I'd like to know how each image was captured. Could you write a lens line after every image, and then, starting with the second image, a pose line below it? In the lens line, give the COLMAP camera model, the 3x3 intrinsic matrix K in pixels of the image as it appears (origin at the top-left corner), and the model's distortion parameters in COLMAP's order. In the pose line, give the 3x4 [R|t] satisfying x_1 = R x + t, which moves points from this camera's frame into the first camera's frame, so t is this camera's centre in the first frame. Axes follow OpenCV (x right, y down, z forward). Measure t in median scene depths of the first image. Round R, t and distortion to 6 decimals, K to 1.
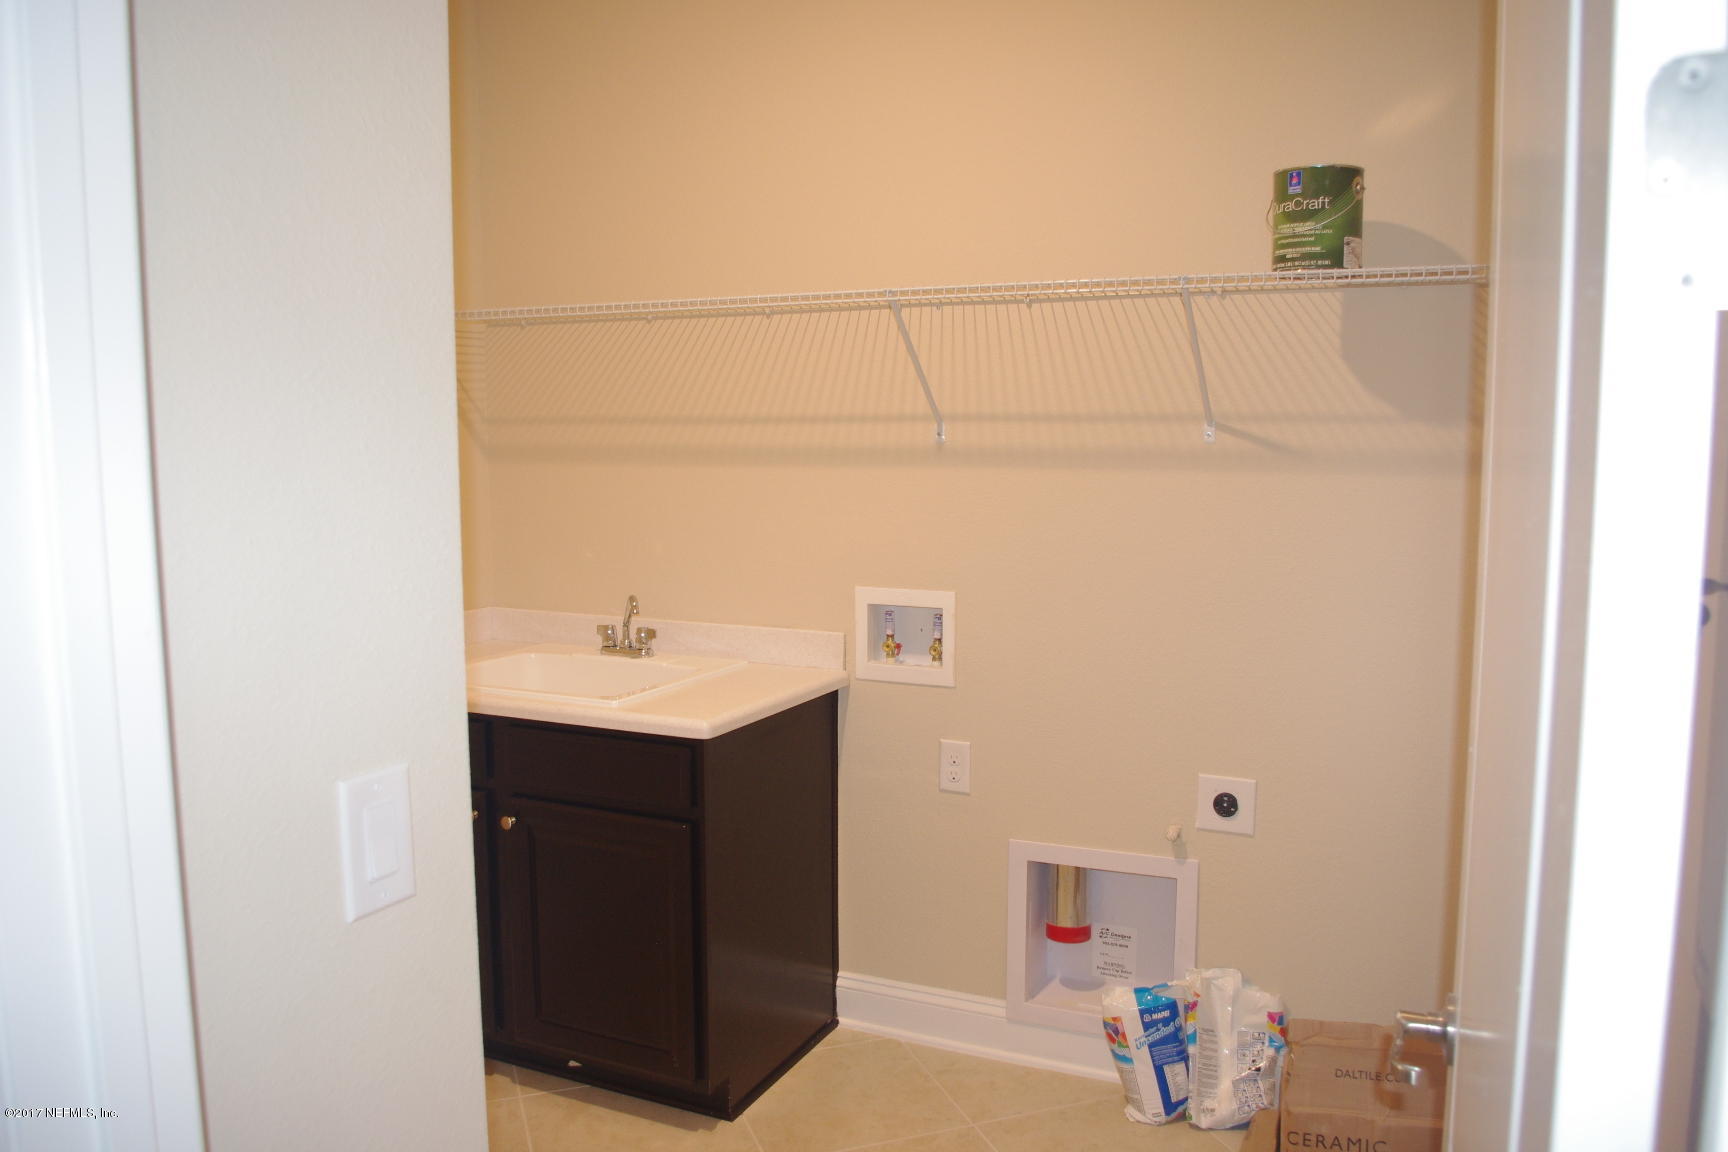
lens RADIAL K [[1319.1, 0, 864.0], [0, 1319.1, 576.0], [0, 0, 1]] dist [-0.083295, 0.013752]
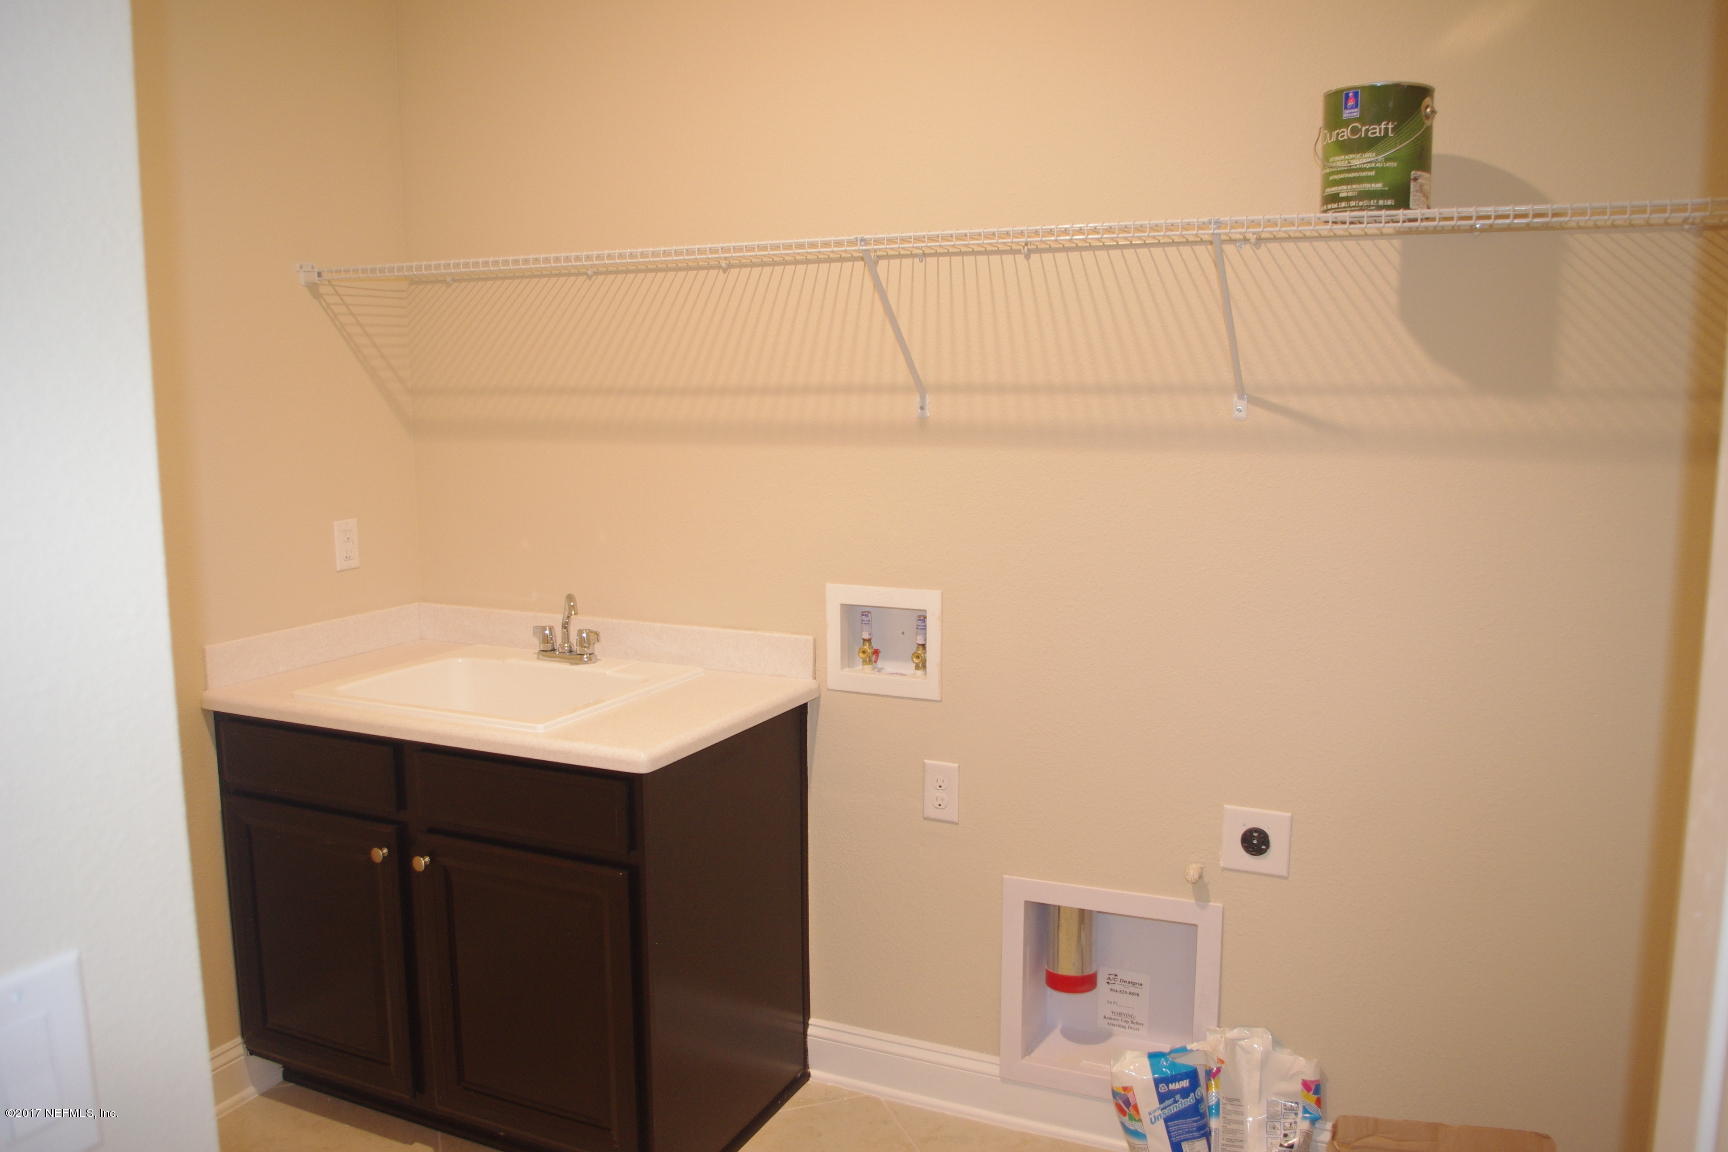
lens RADIAL K [[1319.1, 0, 864.0], [0, 1319.1, 576.0], [0, 0, 1]] dist [-0.083295, 0.013752]
pose [[0.999989, -0.002560, 0.003898, 0.015820], [0.002442, 0.999549, 0.029923, -0.024275], [-0.003973, -0.029914, 0.999545, 0.142164]]
